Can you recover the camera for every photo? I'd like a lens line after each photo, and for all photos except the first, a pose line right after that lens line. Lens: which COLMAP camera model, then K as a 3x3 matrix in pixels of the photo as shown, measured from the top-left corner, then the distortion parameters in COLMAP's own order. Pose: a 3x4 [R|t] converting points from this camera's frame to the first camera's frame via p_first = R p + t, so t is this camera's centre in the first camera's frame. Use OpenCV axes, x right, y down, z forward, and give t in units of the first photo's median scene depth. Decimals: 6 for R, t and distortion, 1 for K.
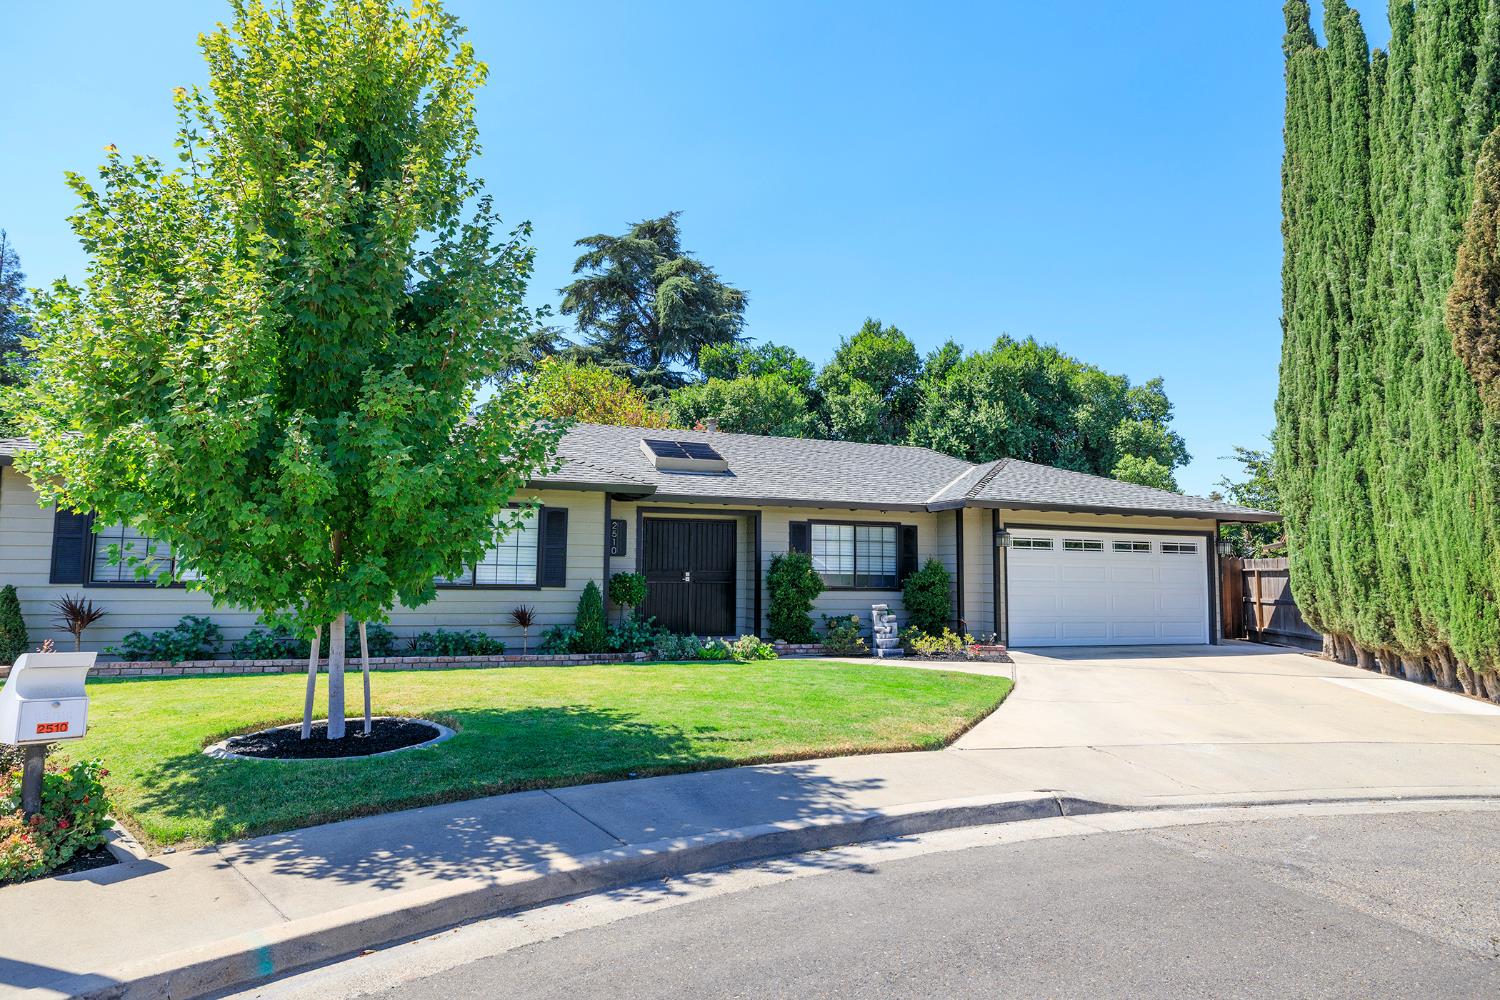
lens RADIAL K [[858.1, 0, 750.6], [0, 858.1, 496.8], [0, 0, 1]] dist [0.007402, -0.001588]
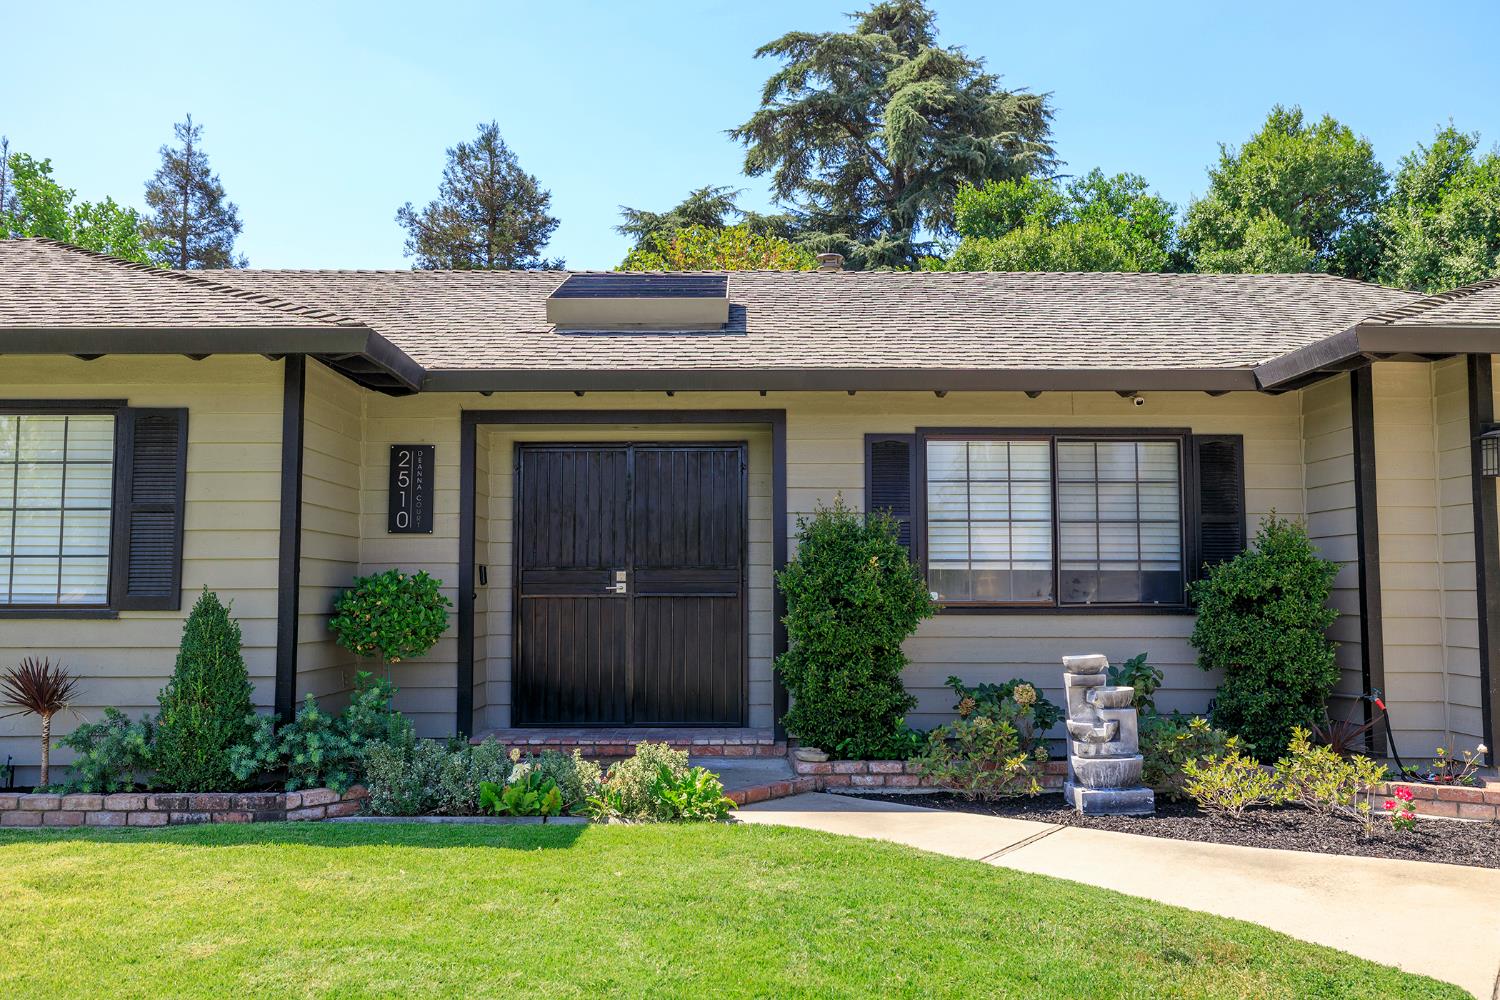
lens RADIAL K [[1204.0, 0, 748.3], [0, 1204.0, 498.4], [0, 0, 1]] dist [0.005463, -0.011487]
pose [[0.944747, -0.036755, -0.325732, 0.166276], [0.041315, 0.999121, 0.007092, 0.049770], [0.325185, -0.020158, 0.945435, 0.461505]]
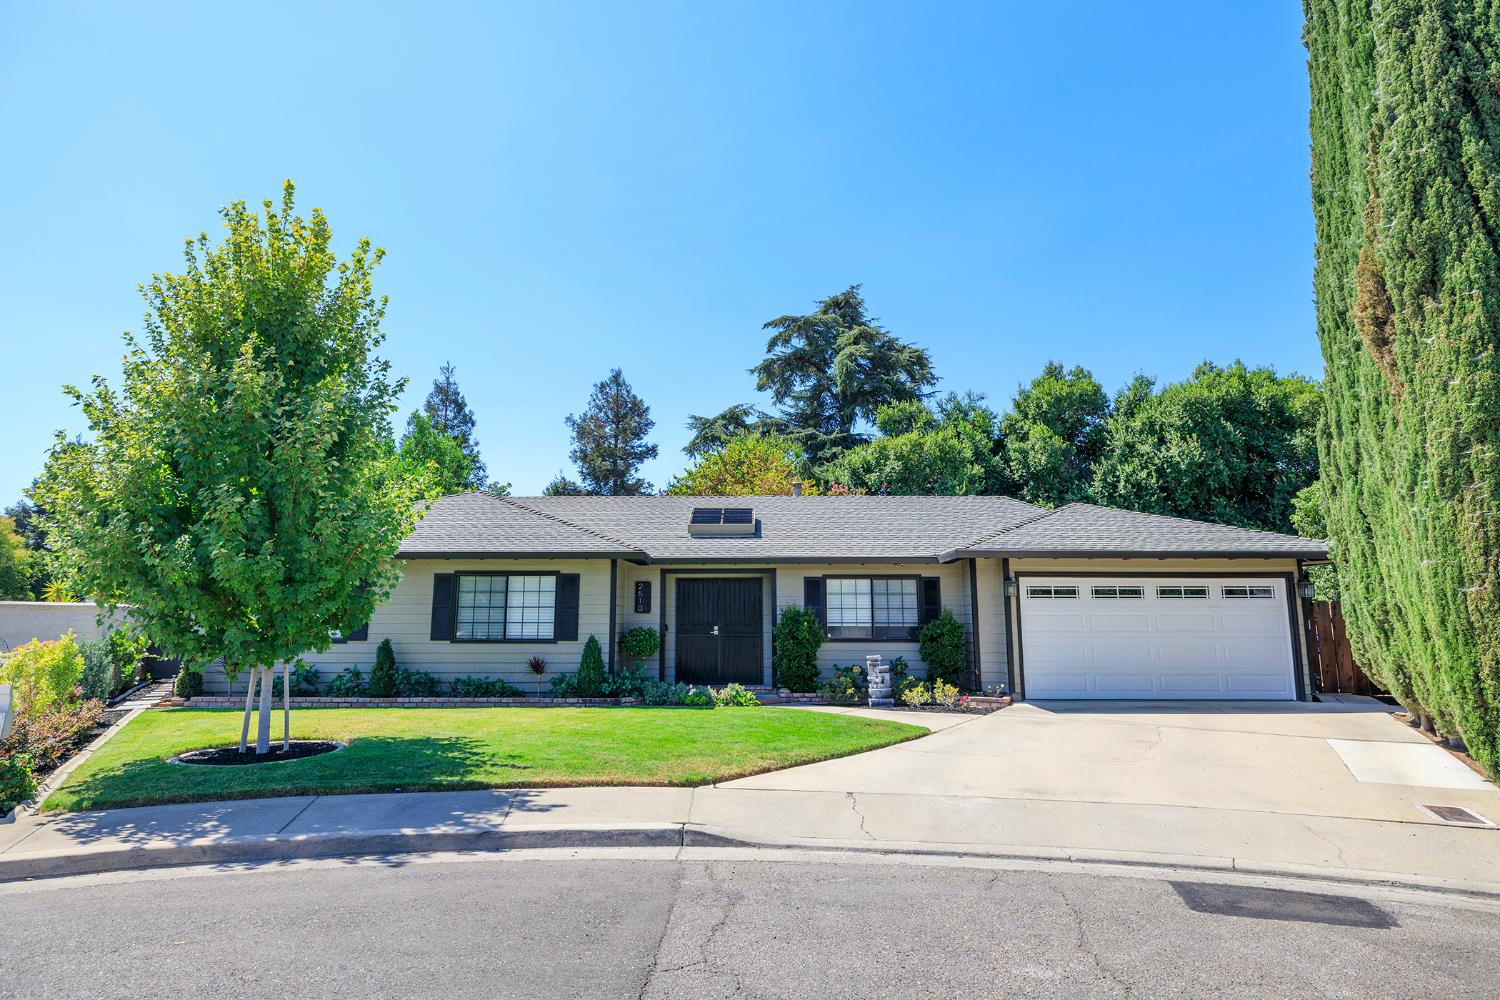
lens RADIAL K [[826.7, 0, 745.6], [0, 826.7, 497.4], [0, 0, 1]] dist [-0.002217, 0.003160]
pose [[0.939548, -0.064846, -0.336222, 0.322424], [0.043196, 0.996506, -0.071483, -0.000194], [0.339682, 0.052638, 0.939066, -0.002247]]
